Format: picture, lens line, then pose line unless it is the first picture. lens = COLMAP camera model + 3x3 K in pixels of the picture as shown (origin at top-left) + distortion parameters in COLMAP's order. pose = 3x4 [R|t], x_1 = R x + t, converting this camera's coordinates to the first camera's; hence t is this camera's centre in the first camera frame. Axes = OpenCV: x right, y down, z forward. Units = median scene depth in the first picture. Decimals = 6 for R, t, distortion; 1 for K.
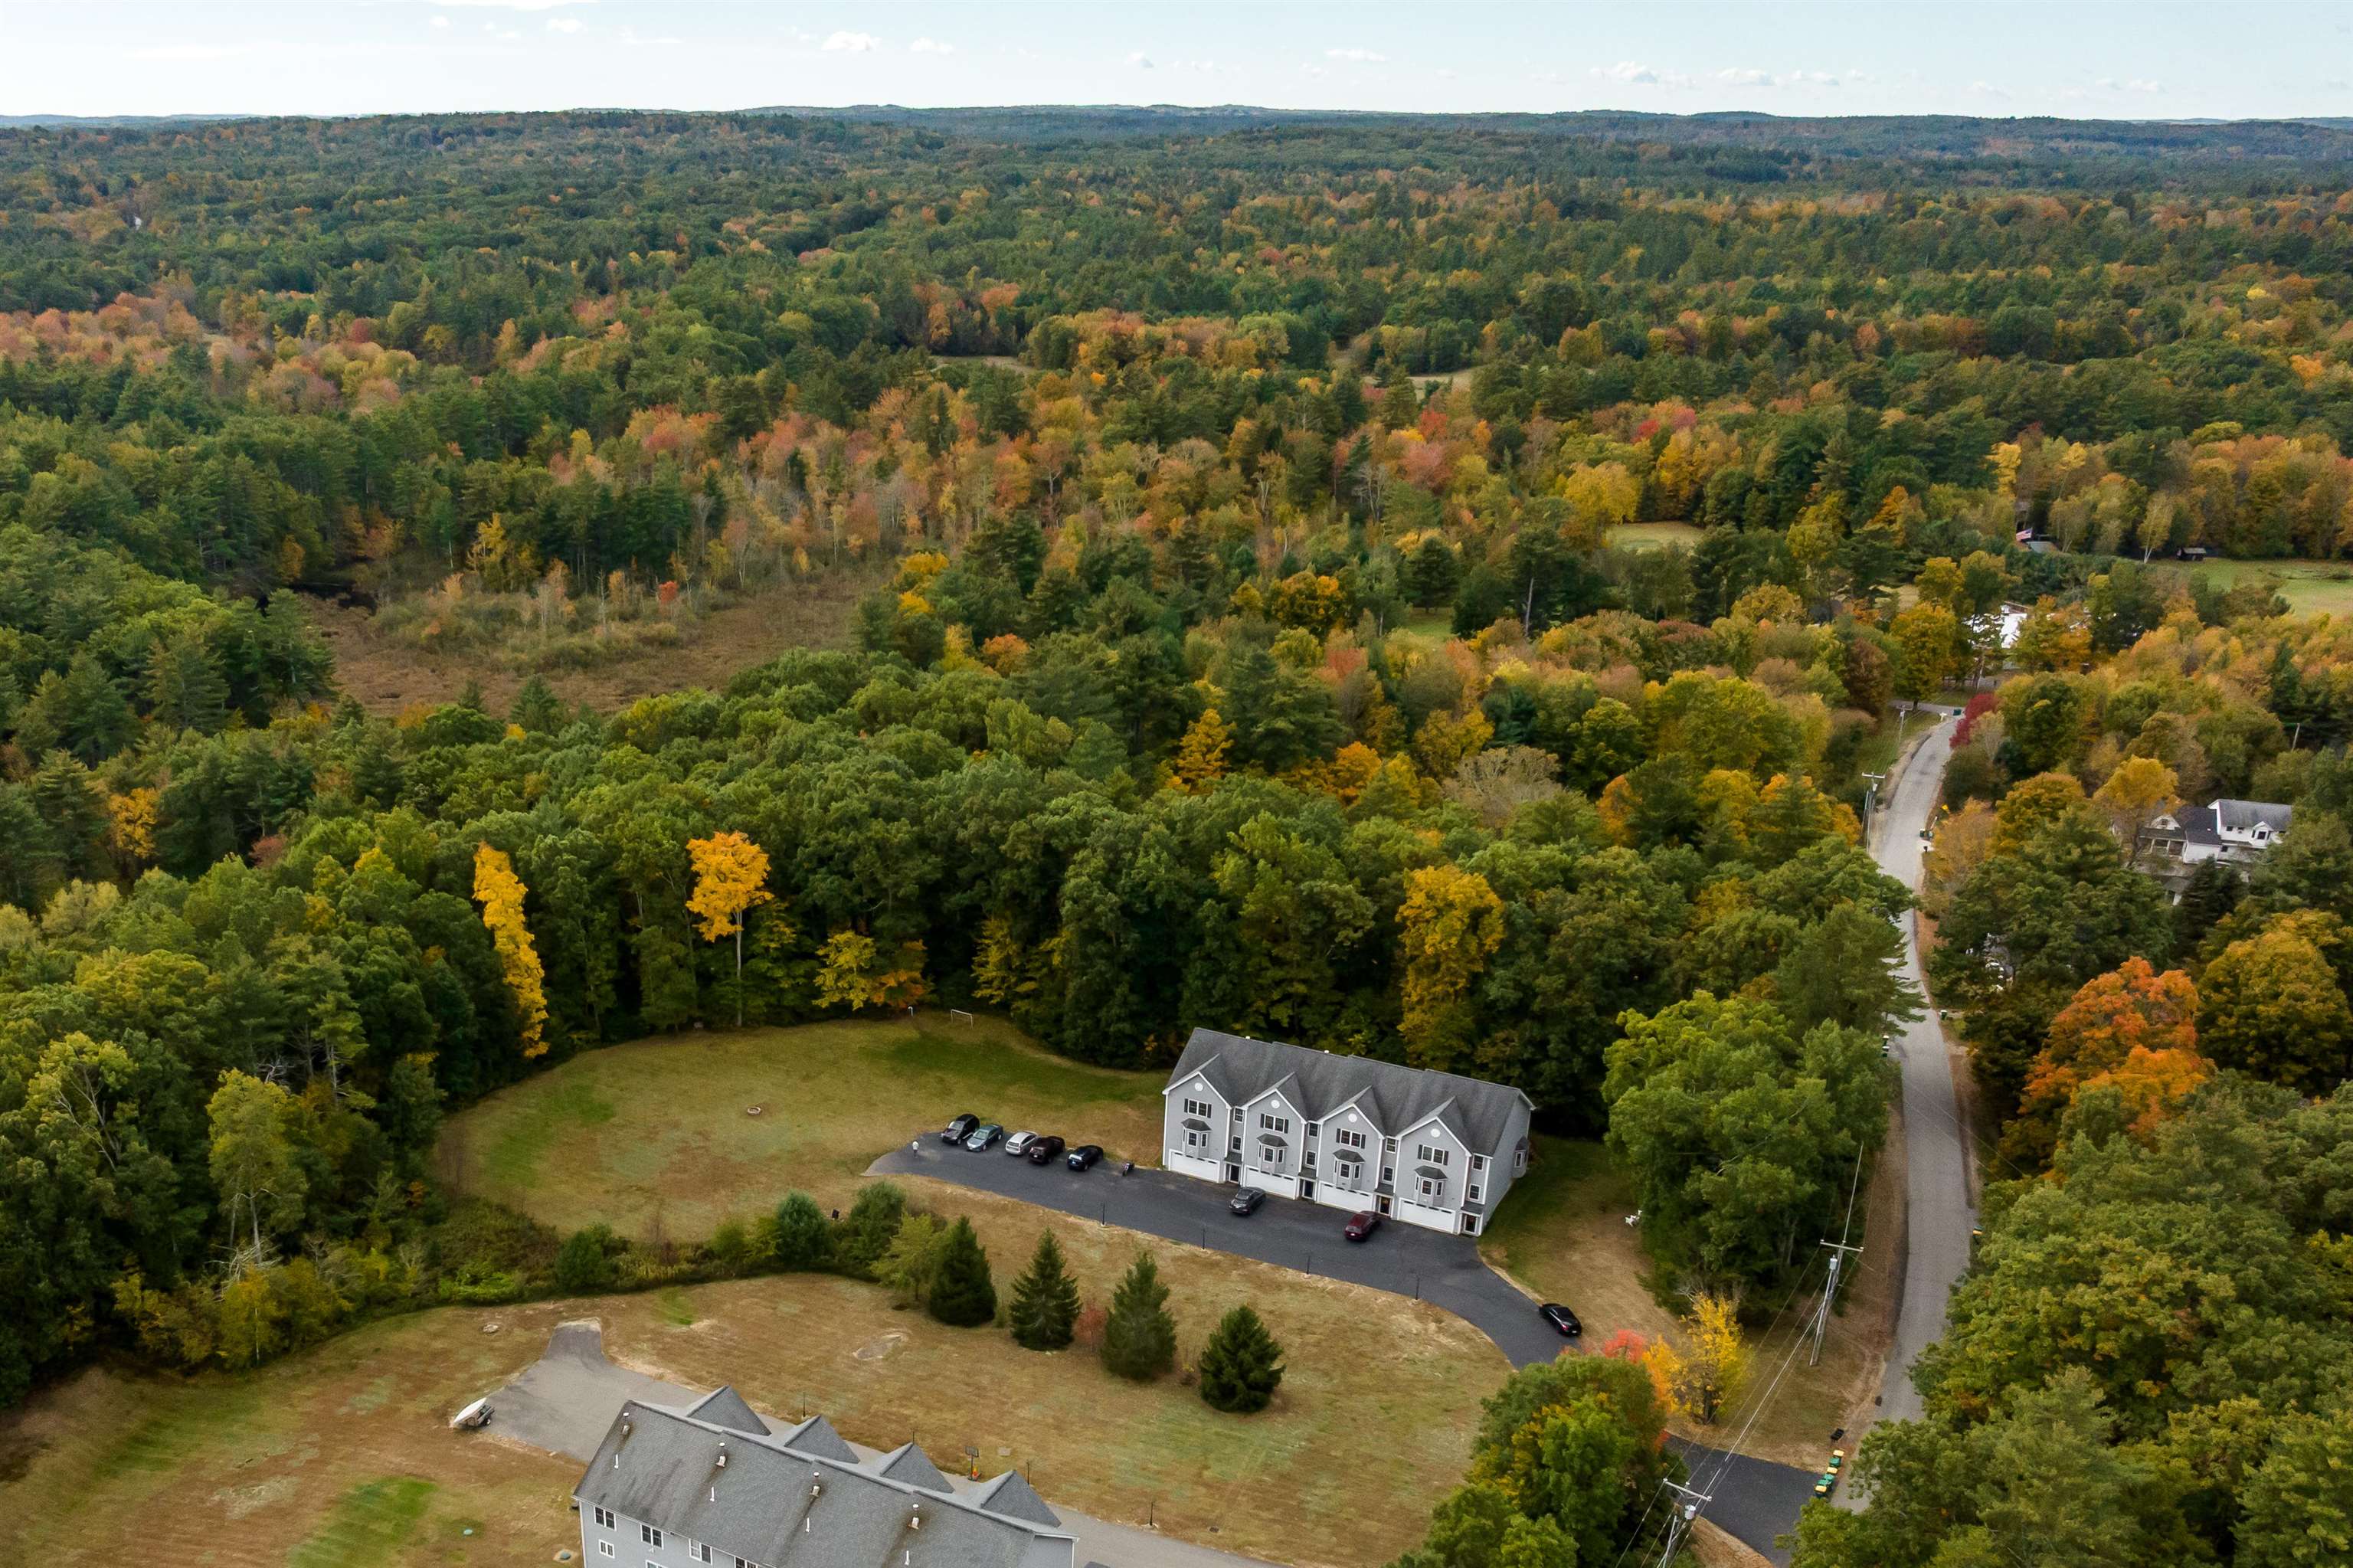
lens RADIAL K [[2120.7, 0, 1176.5], [0, 2120.7, 784.0], [0, 0, 1]] dist [-0.009086, -0.003221]
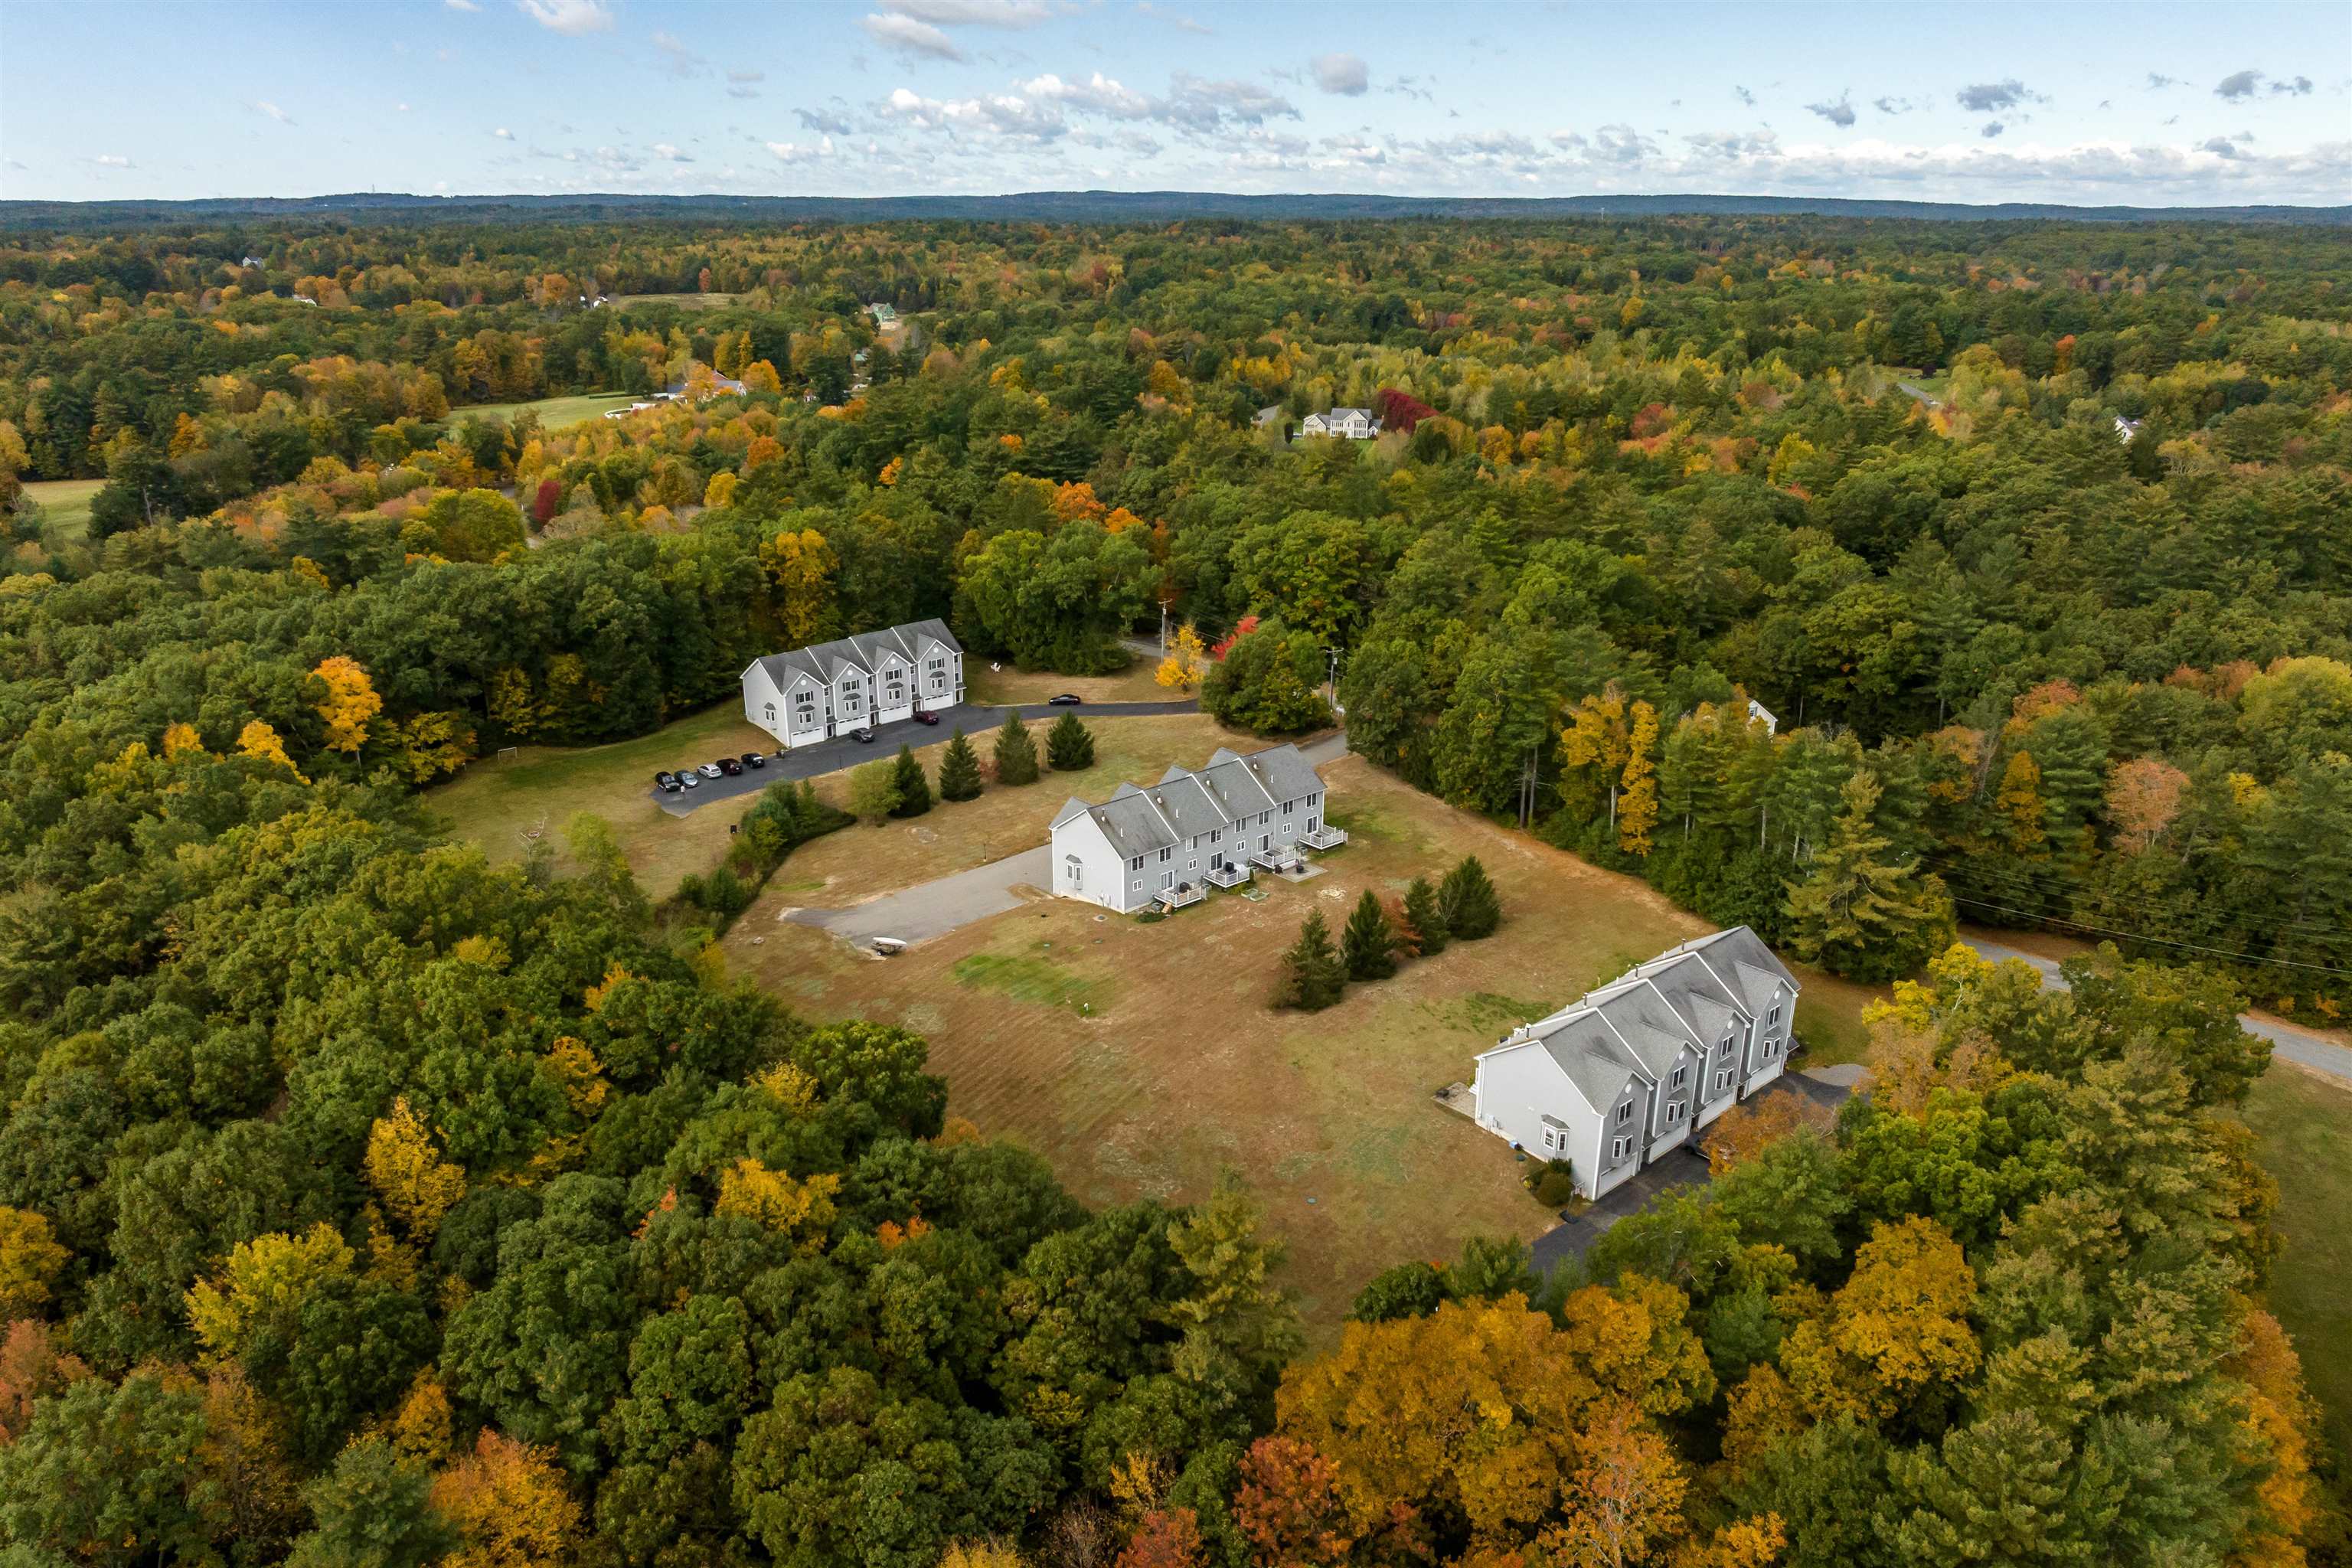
lens RADIAL K [[1398.0, 0, 1124.4], [0, 1398.0, 786.7], [0, 0, 1]] dist [-0.028416, -0.001785]
pose [[0.413919, -0.366069, 0.833465, -0.756901], [0.270818, 0.923644, 0.271182, 0.003686], [-0.869097, 0.113470, 0.481452, 0.333319]]
